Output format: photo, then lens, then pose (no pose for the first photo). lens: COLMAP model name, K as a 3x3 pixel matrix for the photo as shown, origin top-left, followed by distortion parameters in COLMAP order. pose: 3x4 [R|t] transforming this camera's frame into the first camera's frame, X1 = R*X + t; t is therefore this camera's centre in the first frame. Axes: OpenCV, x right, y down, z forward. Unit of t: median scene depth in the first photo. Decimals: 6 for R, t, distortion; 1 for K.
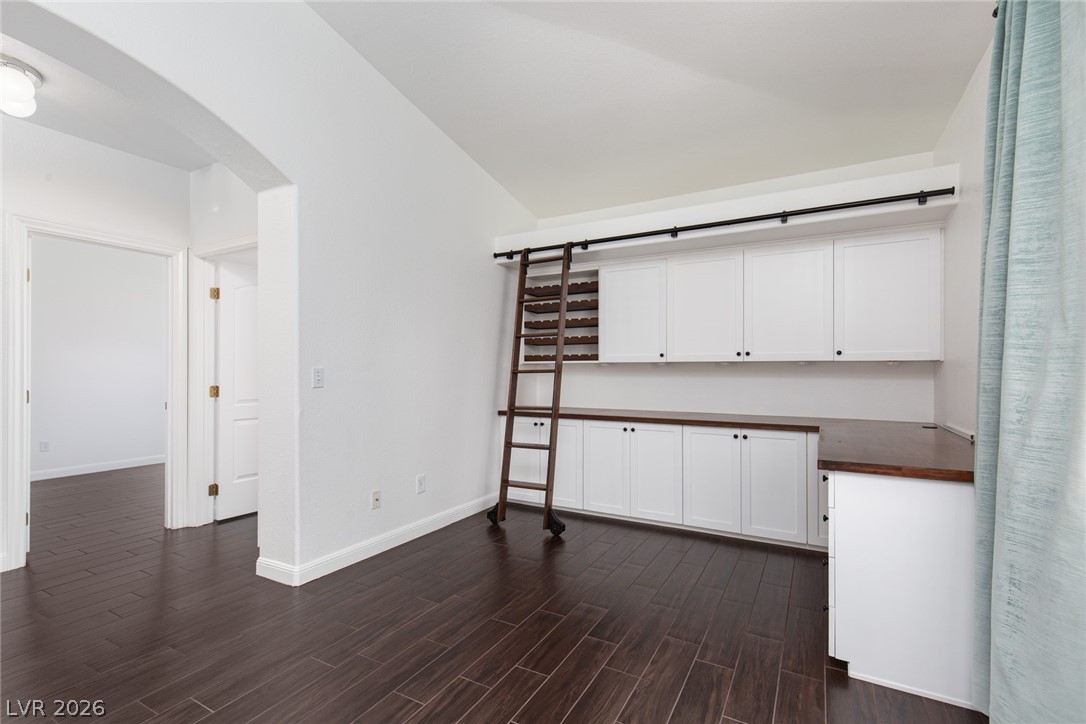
lens RADIAL K [[490.1, 0, 543.0], [0, 490.1, 362.0], [0, 0, 1]] dist [0.005133, 0.000282]
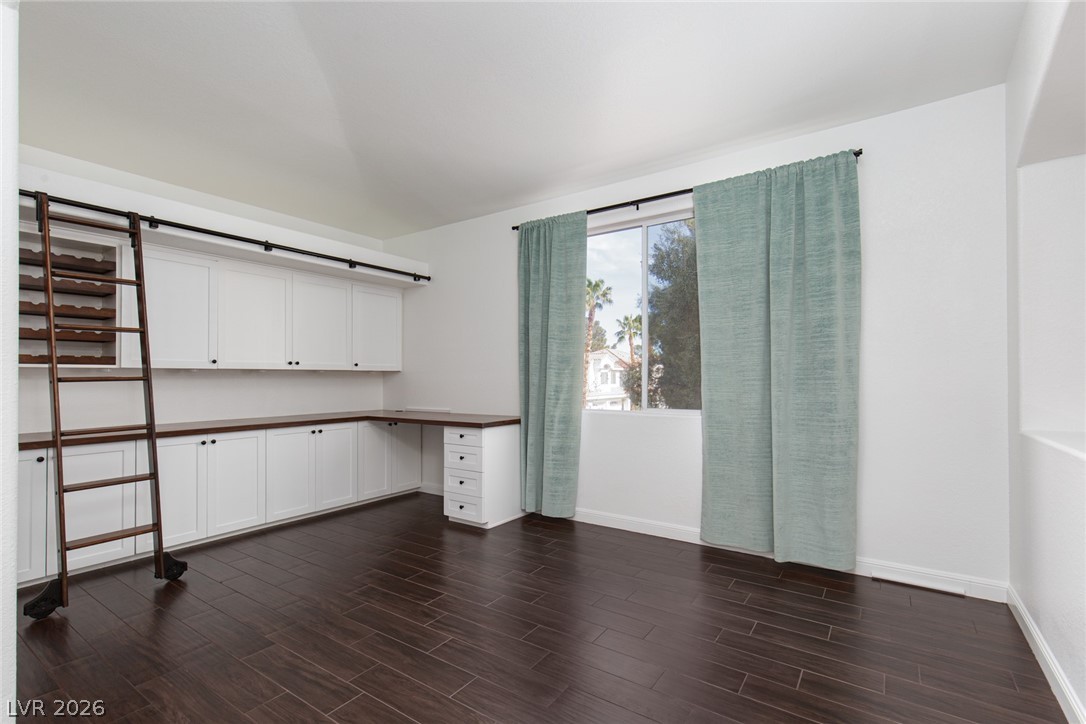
lens RADIAL K [[490.1, 0, 543.0], [0, 490.1, 362.0], [0, 0, 1]] dist [0.005133, 0.000282]
pose [[0.096531, 0.028954, 0.994909, -0.706772], [-0.016366, 0.999488, -0.027499, 0.003189], [-0.995195, -0.013628, 0.096956, 0.300979]]
